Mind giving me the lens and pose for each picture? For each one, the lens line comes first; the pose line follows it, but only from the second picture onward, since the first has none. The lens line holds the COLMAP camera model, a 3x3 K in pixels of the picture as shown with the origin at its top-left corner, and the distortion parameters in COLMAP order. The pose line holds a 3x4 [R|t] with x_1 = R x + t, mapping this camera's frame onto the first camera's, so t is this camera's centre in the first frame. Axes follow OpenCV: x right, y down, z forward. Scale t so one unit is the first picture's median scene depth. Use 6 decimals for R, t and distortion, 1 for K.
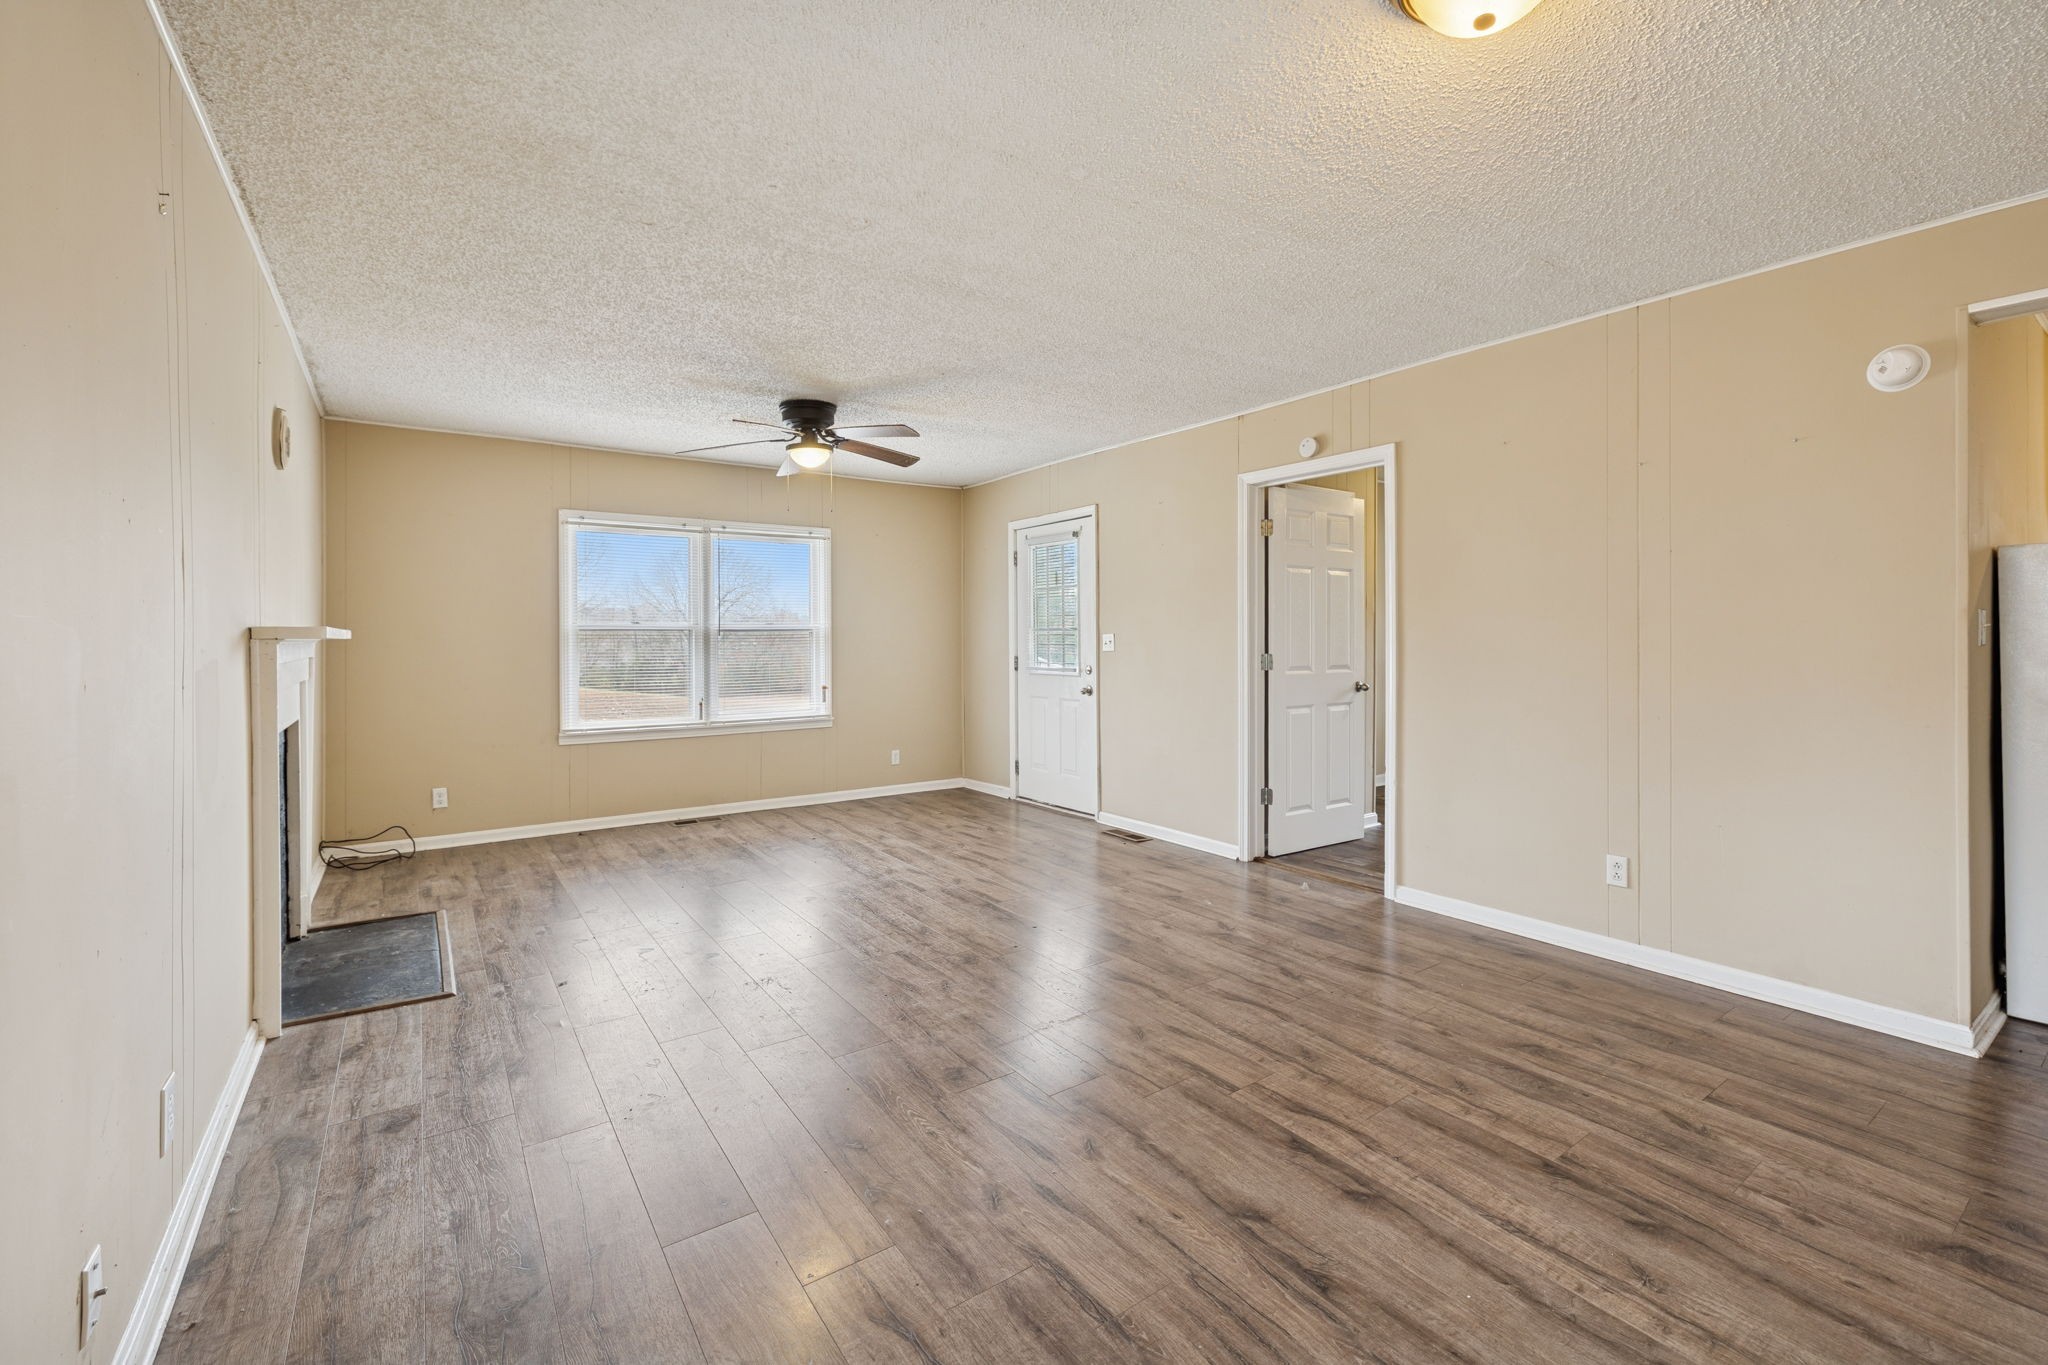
lens RADIAL K [[874.2, 0, 1029.6], [0, 874.2, 640.9], [0, 0, 1]] dist [-0.001655, 0.000015]
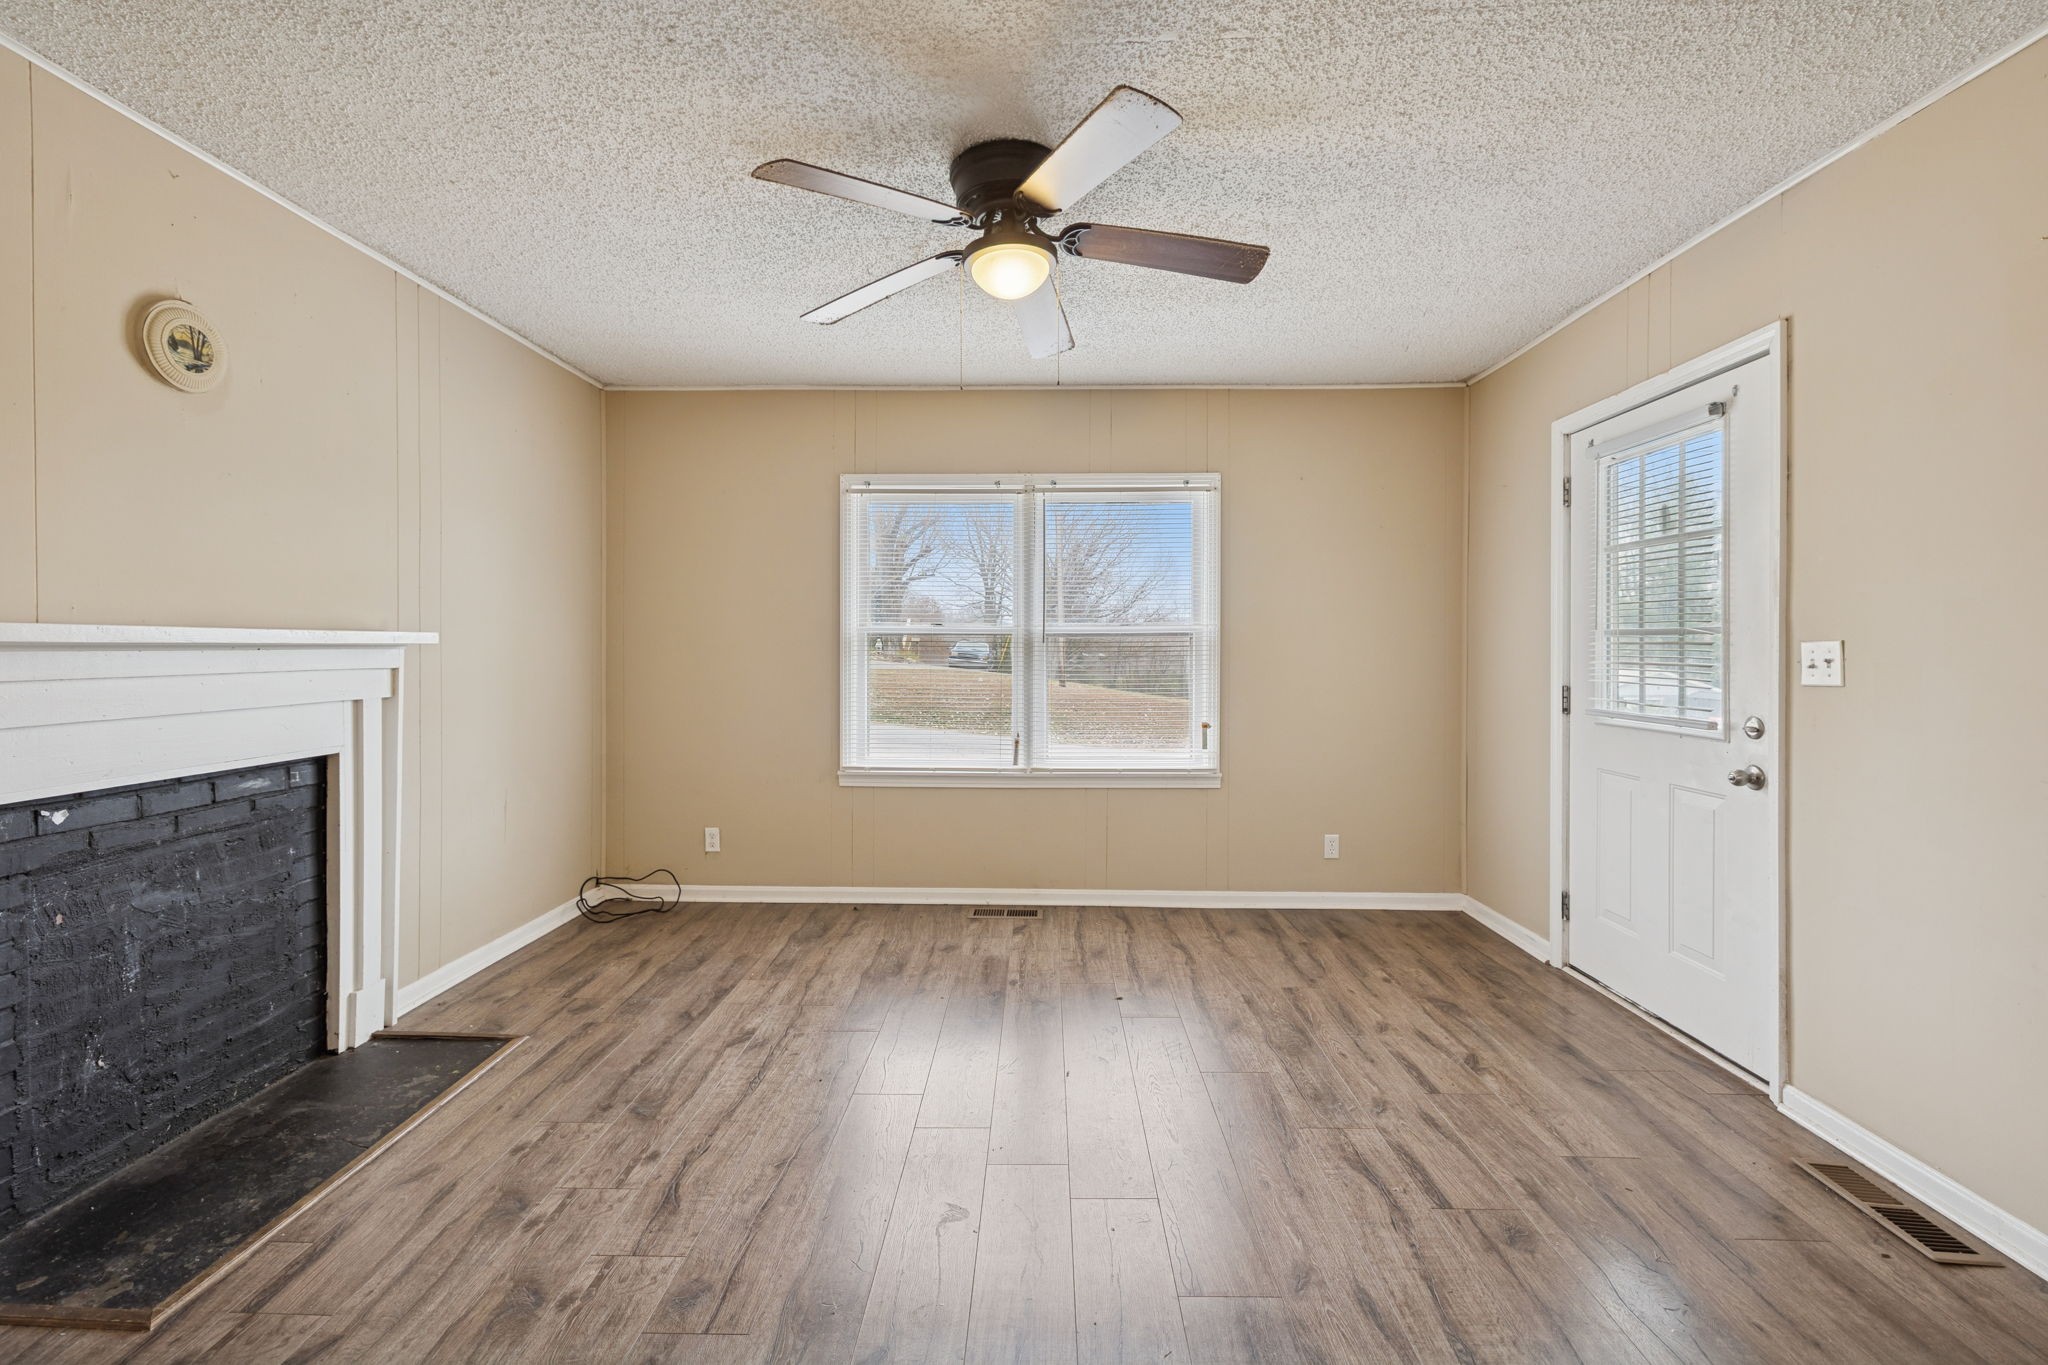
lens RADIAL K [[856.1, 0, 1025.6], [0, 856.1, 652.0], [0, 0, 1]] dist [-0.001775, 0.000691]
pose [[0.803297, 0.010004, -0.595495, 0.033474], [-0.007728, 0.999950, 0.006375, -0.002883], [0.595529, -0.000519, 0.803334, 0.502028]]
